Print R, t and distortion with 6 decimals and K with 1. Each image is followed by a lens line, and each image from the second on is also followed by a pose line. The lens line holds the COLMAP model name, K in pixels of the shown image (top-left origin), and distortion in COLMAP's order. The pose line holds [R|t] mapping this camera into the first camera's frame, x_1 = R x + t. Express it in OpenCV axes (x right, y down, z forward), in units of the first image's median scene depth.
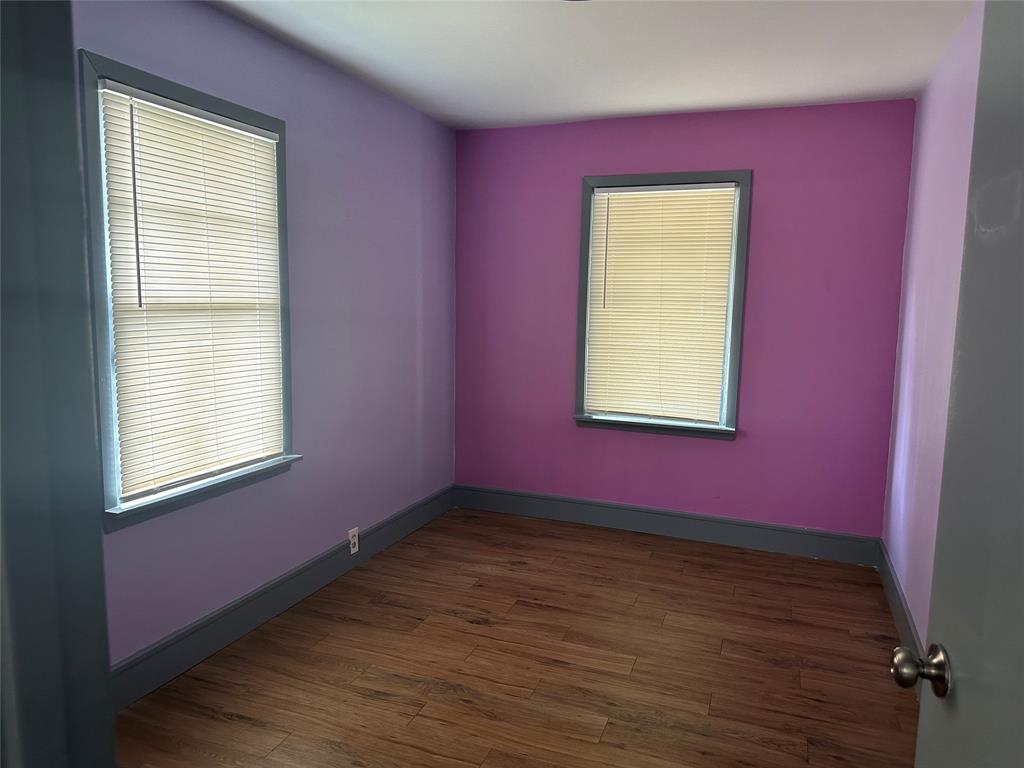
lens RADIAL K [[731.6, 0, 503.0], [0, 731.6, 376.3], [0, 0, 1]] dist [0.053052, -0.050035]
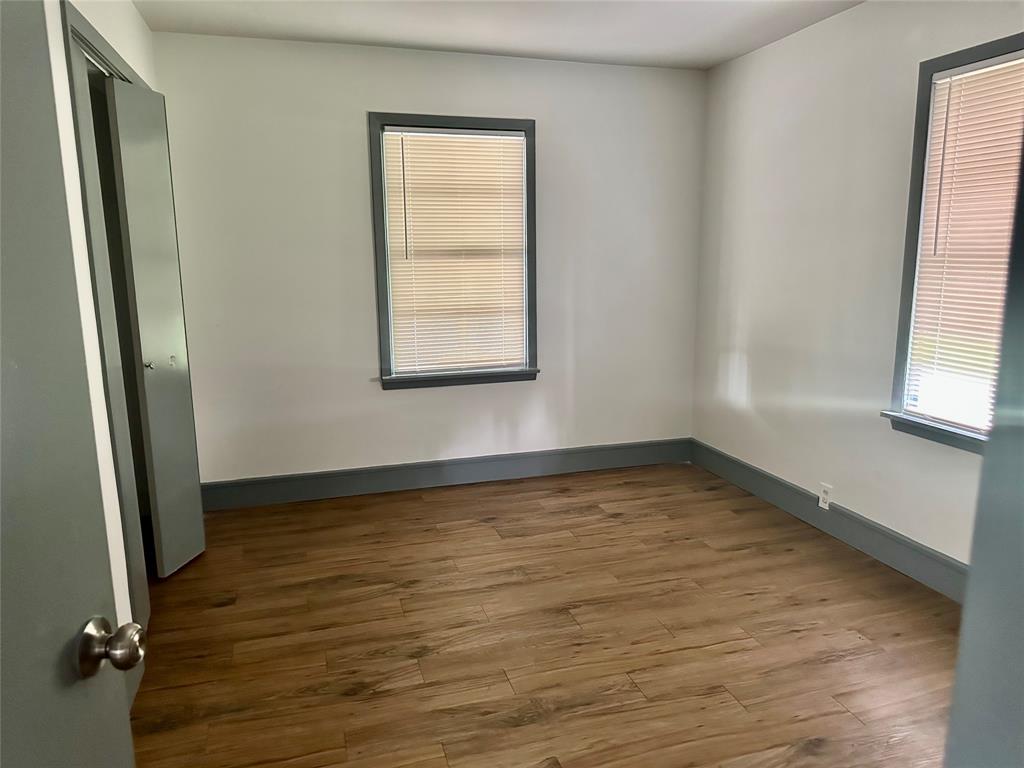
lens RADIAL K [[731.6, 0, 520.0], [0, 731.6, 387.4], [0, 0, 1]] dist [0.053052, -0.050035]
pose [[0.788536, -0.133396, 0.600347, -0.562144], [0.088127, 0.990627, 0.104364, -0.017114], [-0.608642, -0.029388, 0.792900, 0.239863]]
